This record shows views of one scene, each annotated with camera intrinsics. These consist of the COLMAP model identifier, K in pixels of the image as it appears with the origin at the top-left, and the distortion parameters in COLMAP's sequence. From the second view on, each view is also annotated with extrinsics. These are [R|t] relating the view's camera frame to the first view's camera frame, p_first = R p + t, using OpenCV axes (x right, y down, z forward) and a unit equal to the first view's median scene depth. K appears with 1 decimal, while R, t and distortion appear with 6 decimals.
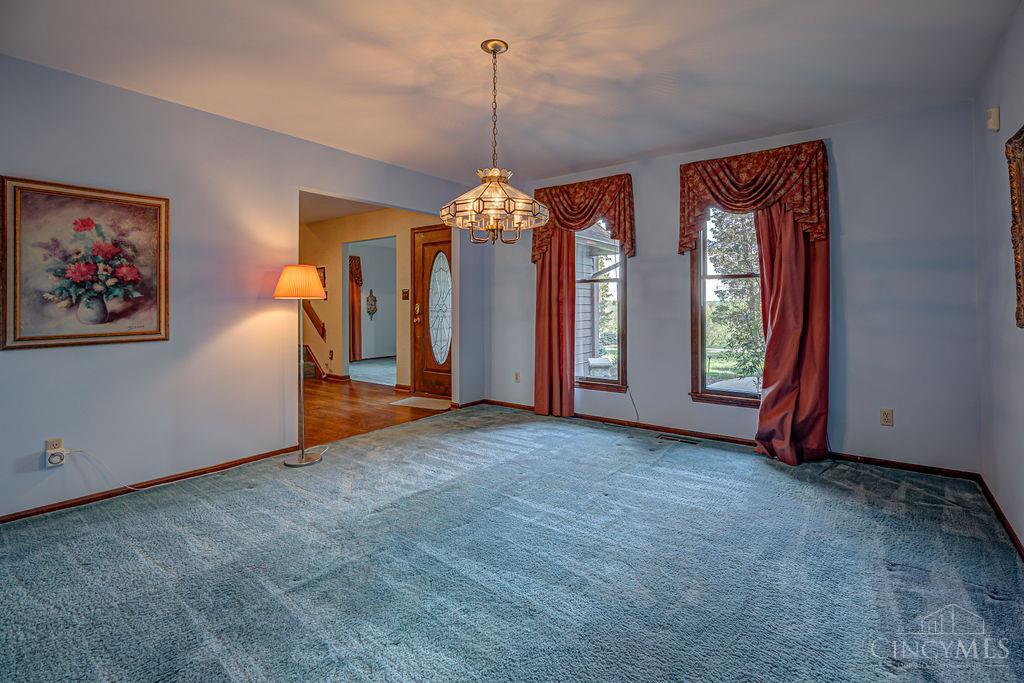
lens RADIAL K [[470.8, 0, 512.6], [0, 470.8, 300.3], [0, 0, 1]] dist [-0.005793, 0.000127]
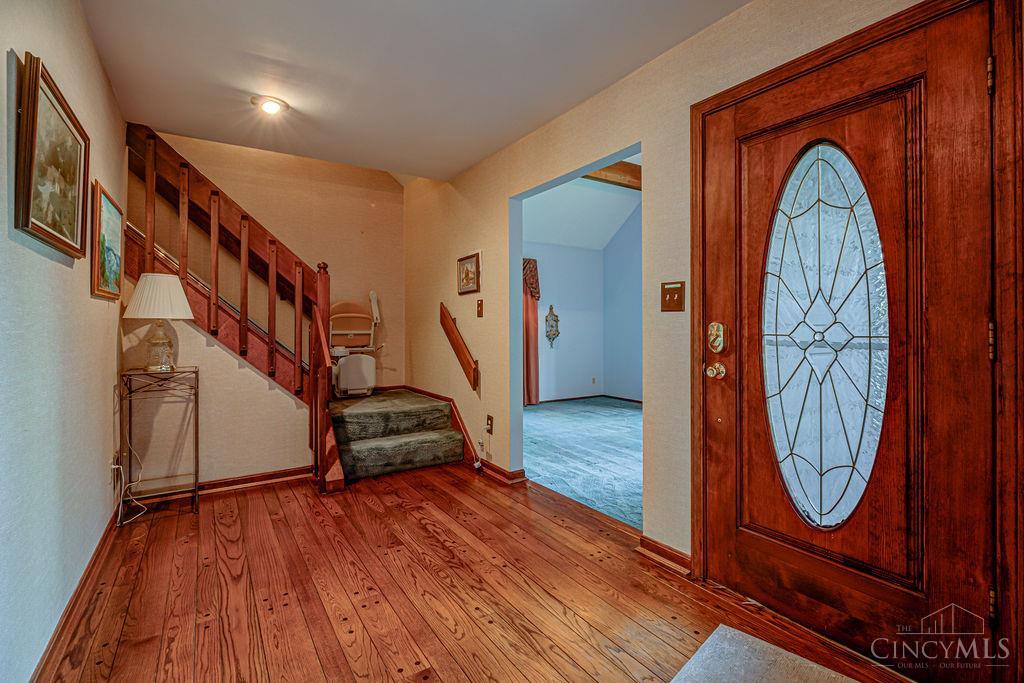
lens RADIAL K [[470.8, 0, 513.4], [0, 470.8, 331.2], [0, 0, 1]] dist [-0.005793, 0.000127]
pose [[0.938360, 0.004694, -0.345628, -0.185002], [0.001966, 0.999819, 0.018916, 0.006156], [0.345654, -0.018430, 0.938181, 0.529390]]
